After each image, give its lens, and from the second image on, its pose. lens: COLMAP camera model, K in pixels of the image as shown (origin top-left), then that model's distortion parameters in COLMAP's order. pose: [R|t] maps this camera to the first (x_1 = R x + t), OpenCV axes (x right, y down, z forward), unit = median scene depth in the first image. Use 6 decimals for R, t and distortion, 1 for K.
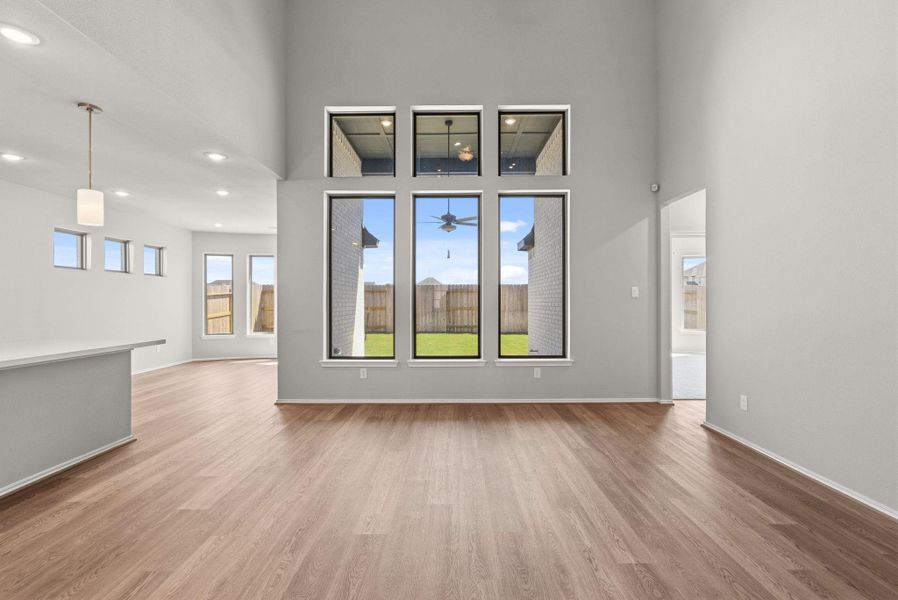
lens RADIAL K [[401.9, 0, 448.4], [0, 401.9, 303.6], [0, 0, 1]] dist [-0.001782, -0.000355]
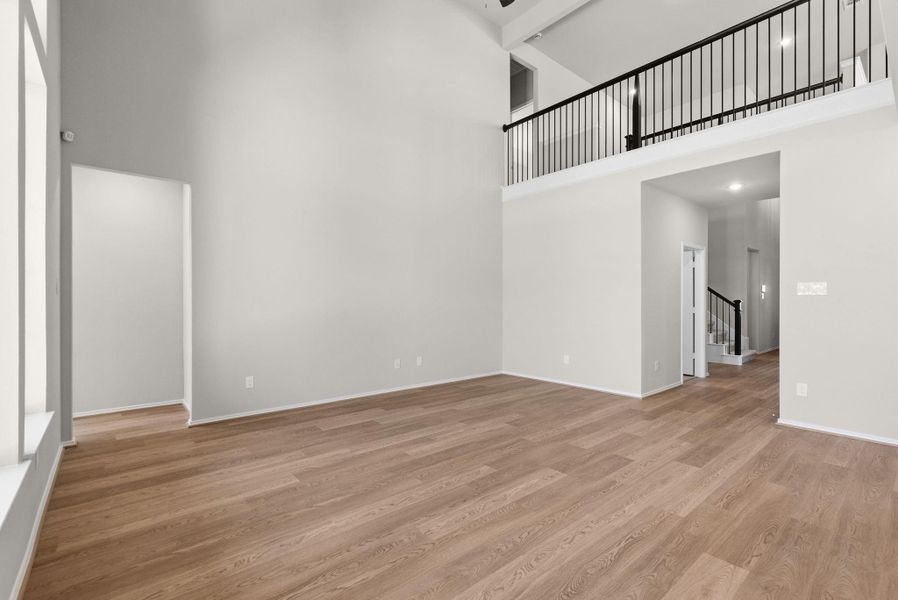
lens RADIAL K [[406.0, 0, 449.0], [0, 406.0, 300.0], [0, 0, 1]] dist [0.001330, 0.000848]
pose [[-0.645782, 0.004451, 0.763509, -0.425971], [0.005027, 0.999986, -0.001577, -0.001923], [-0.763505, 0.002820, -0.645795, 0.912638]]
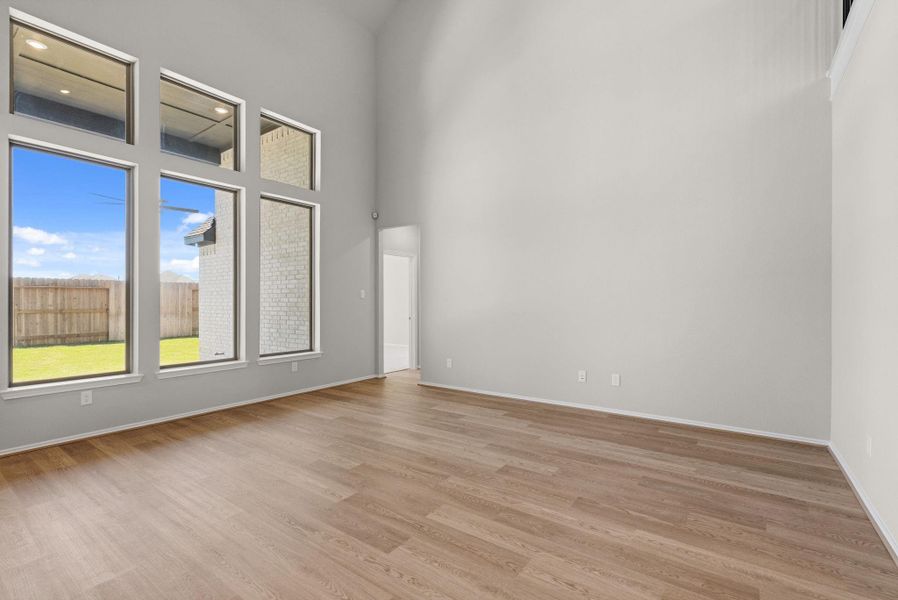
lens RADIAL K [[406.0, 0, 449.0], [0, 406.0, 300.0], [0, 0, 1]] dist [0.001330, 0.000848]
pose [[0.580403, 0.005592, 0.814310, -0.420024], [0.003282, 0.999952, -0.009206, 0.003081], [-0.814323, 0.008016, 0.580357, 0.025462]]
